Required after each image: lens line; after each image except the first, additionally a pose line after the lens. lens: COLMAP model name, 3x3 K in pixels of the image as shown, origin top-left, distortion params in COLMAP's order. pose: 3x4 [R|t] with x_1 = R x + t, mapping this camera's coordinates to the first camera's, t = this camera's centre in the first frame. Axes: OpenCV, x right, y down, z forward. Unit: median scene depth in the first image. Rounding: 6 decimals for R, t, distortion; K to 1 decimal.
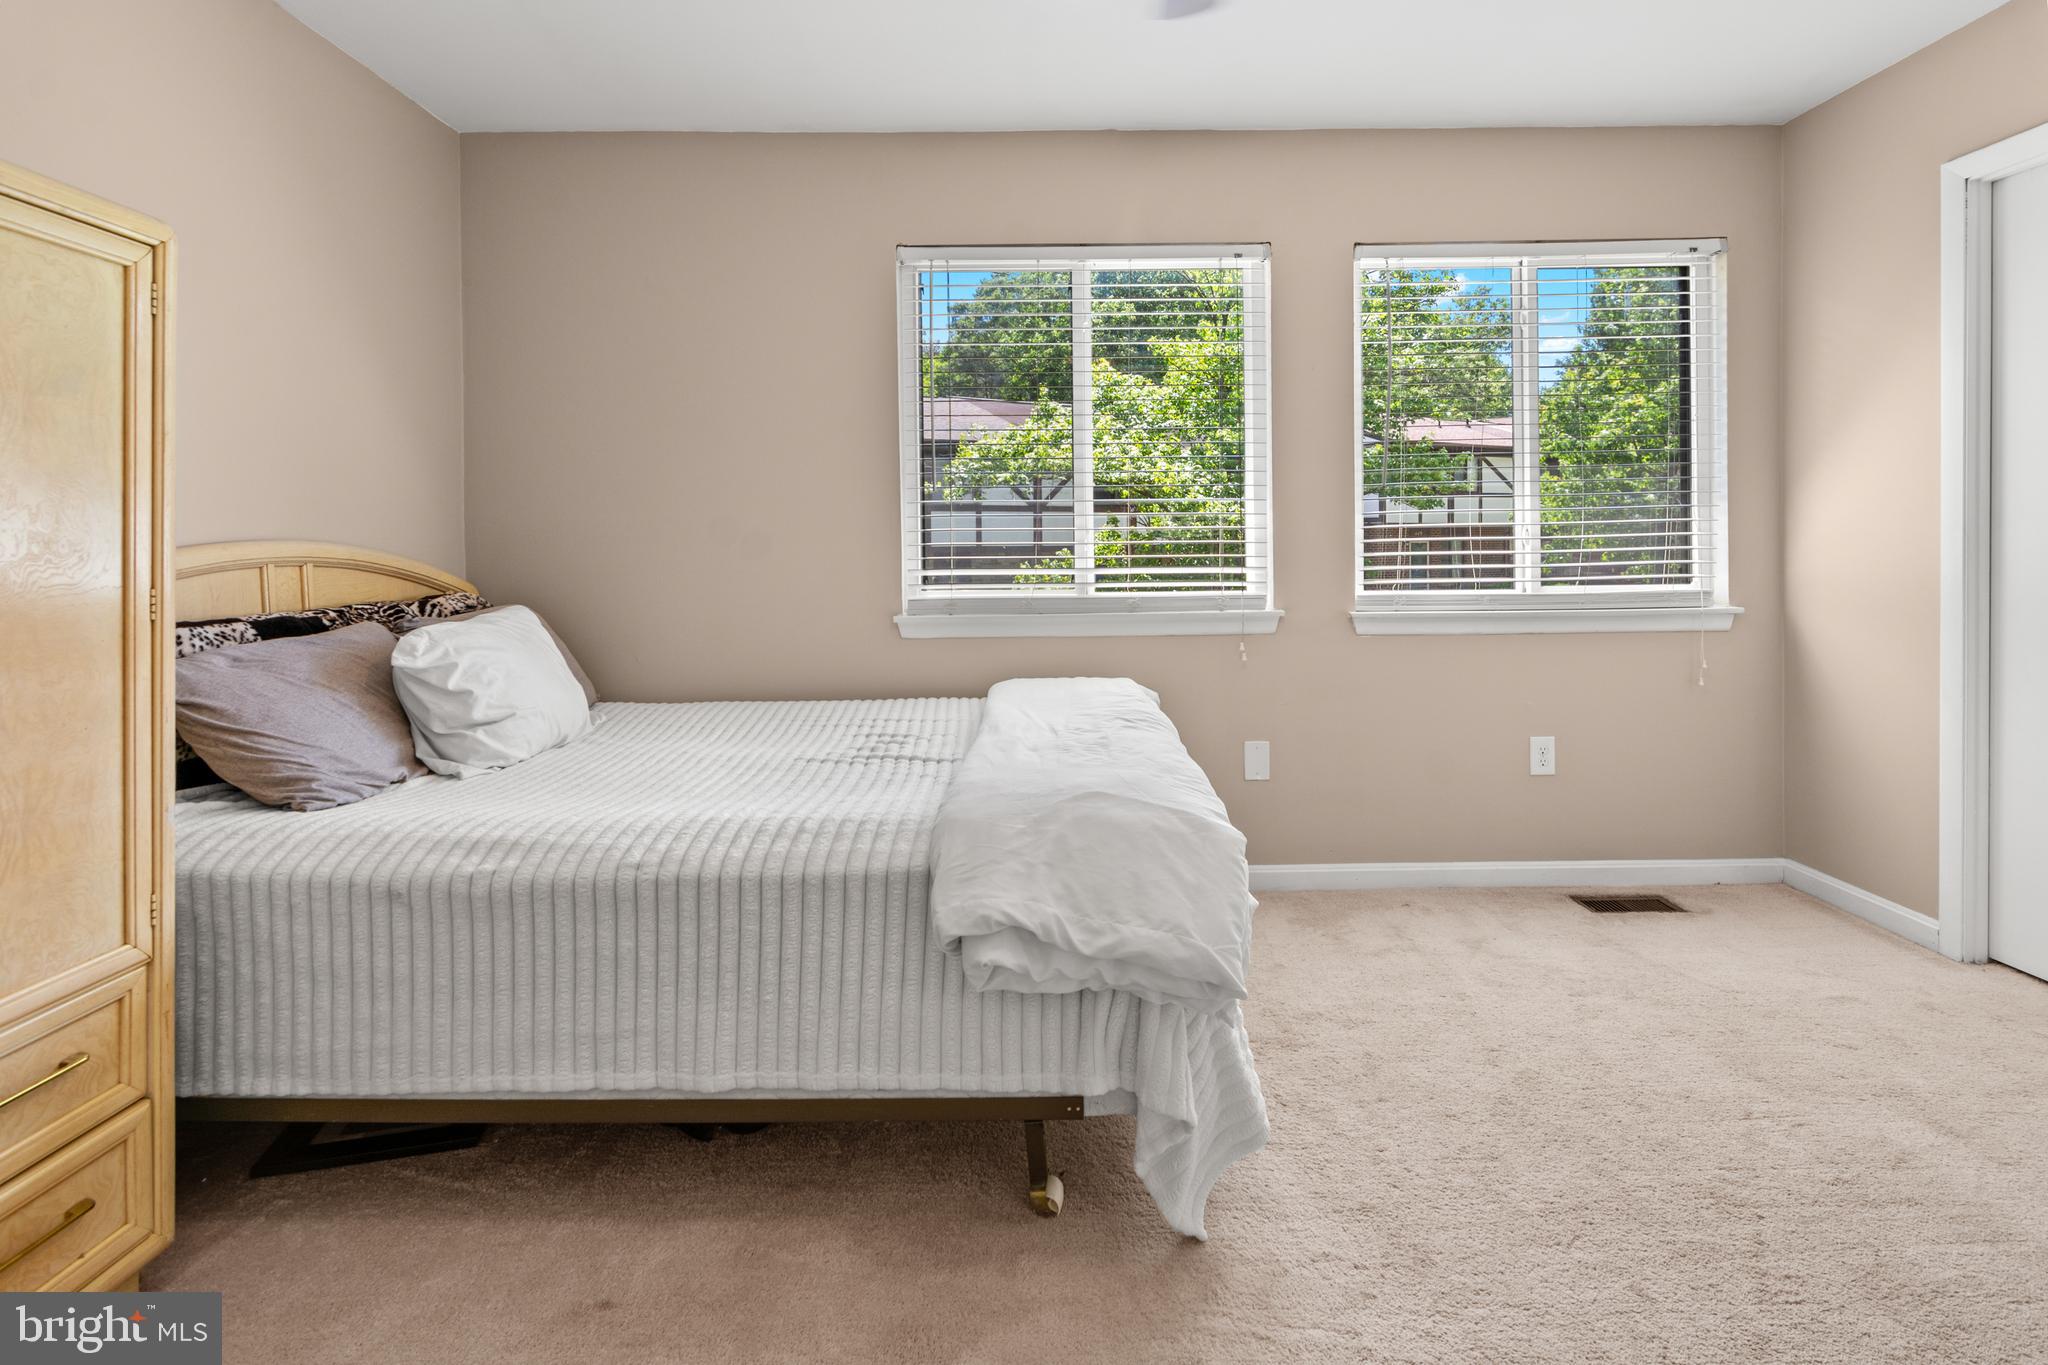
lens RADIAL K [[1039.8, 0, 1015.7], [0, 1039.8, 560.4], [0, 0, 1]] dist [0.001224, -0.001421]
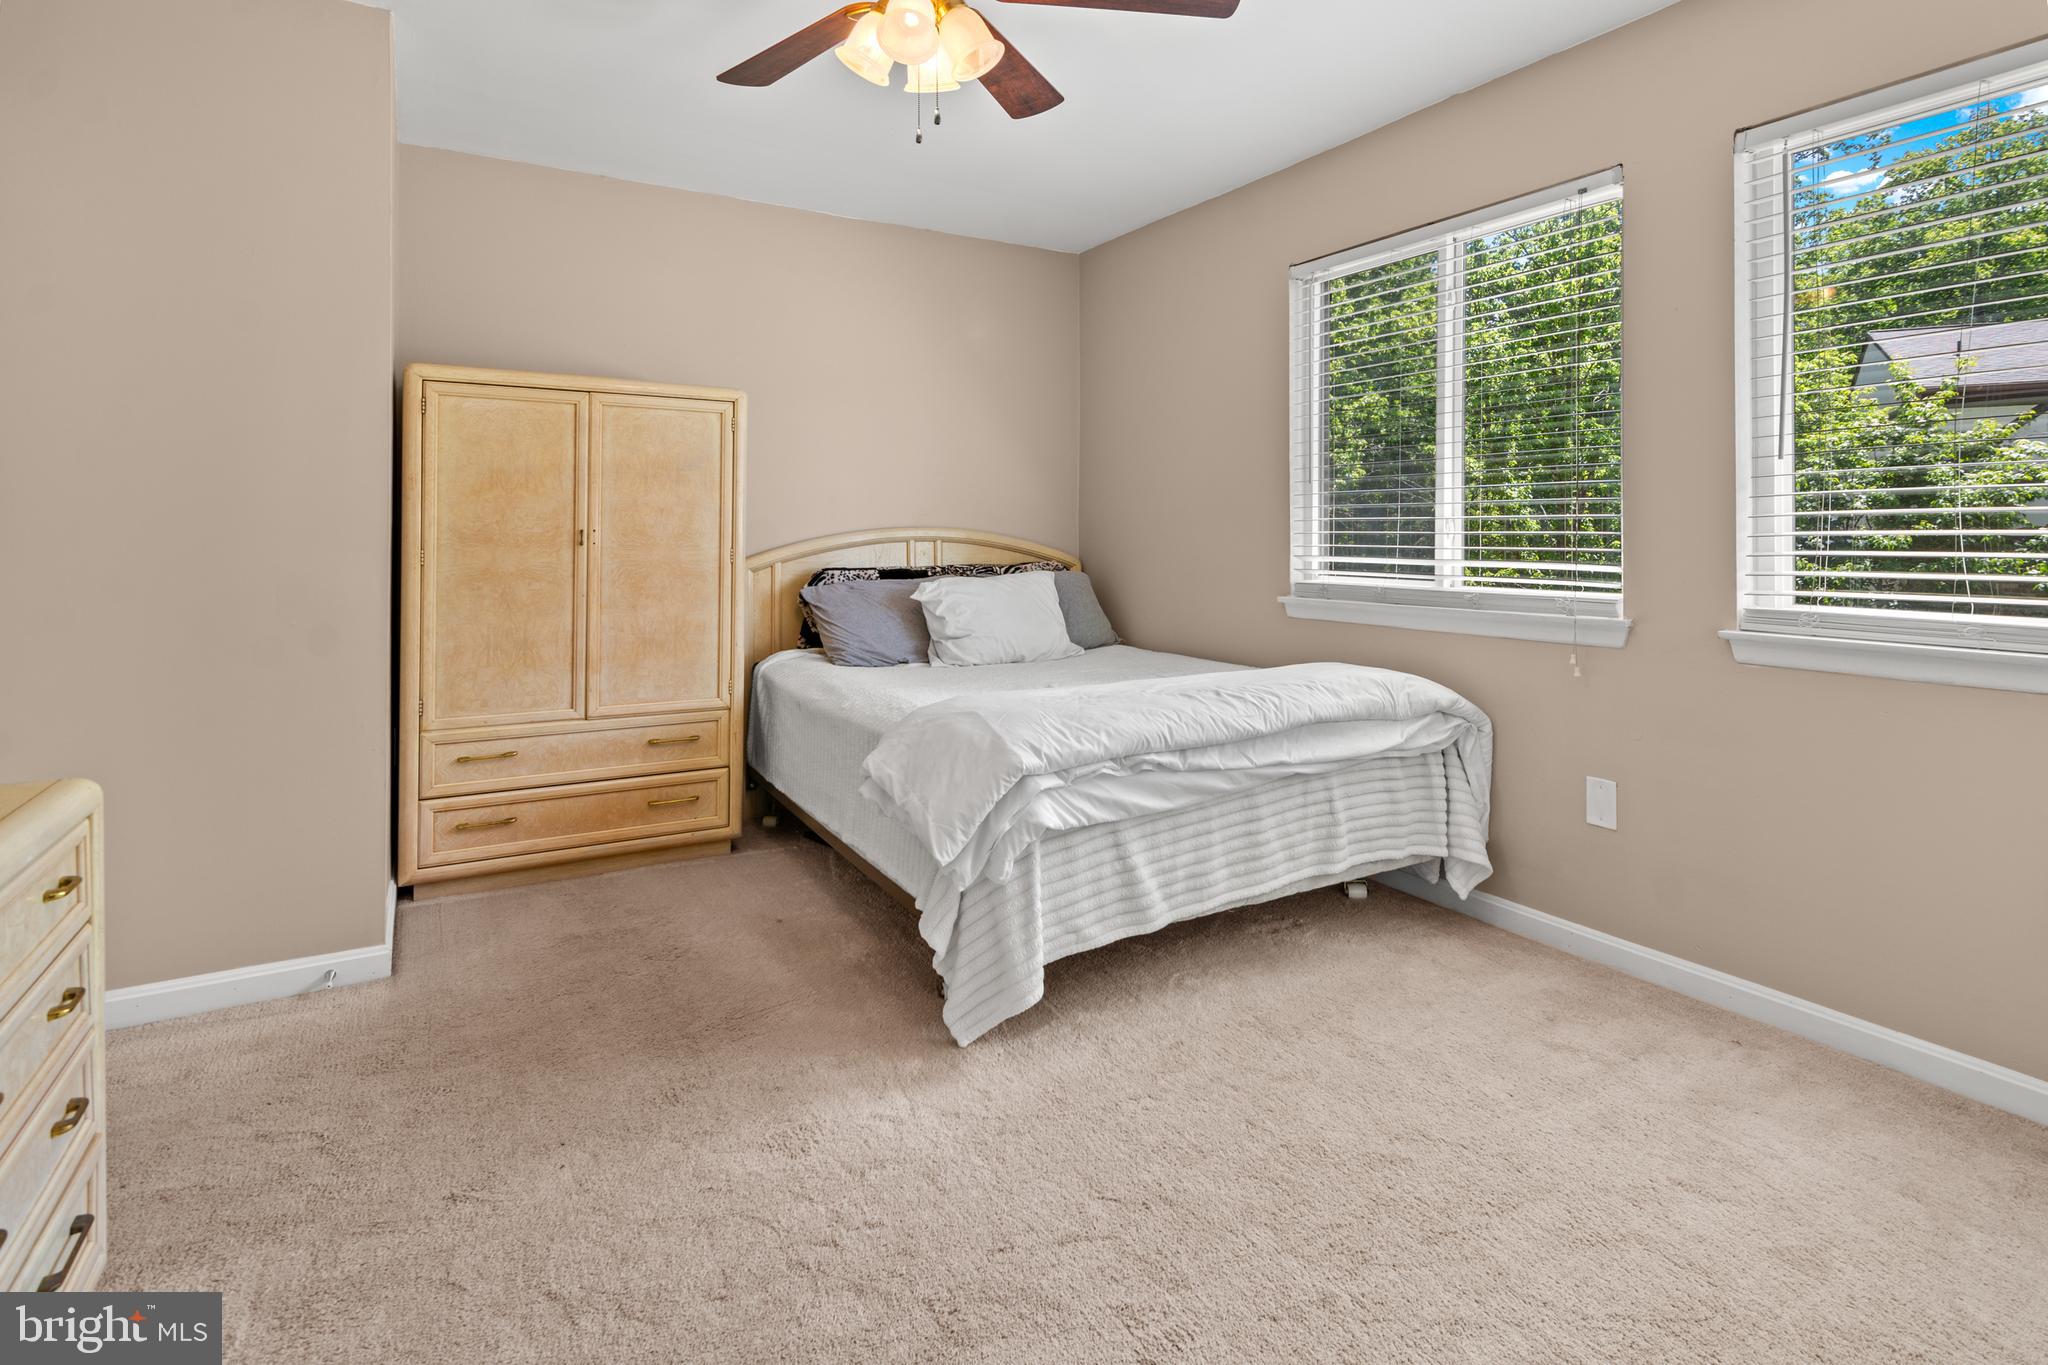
lens RADIAL K [[1052.3, 0, 1025.2], [0, 1052.3, 527.2], [0, 0, 1]] dist [0.002661, -0.002753]
pose [[0.486817, 0.005454, -0.873487, 0.972718], [-0.019867, 0.999791, -0.004830, -0.013444], [0.873278, 0.019705, 0.486823, 0.267848]]
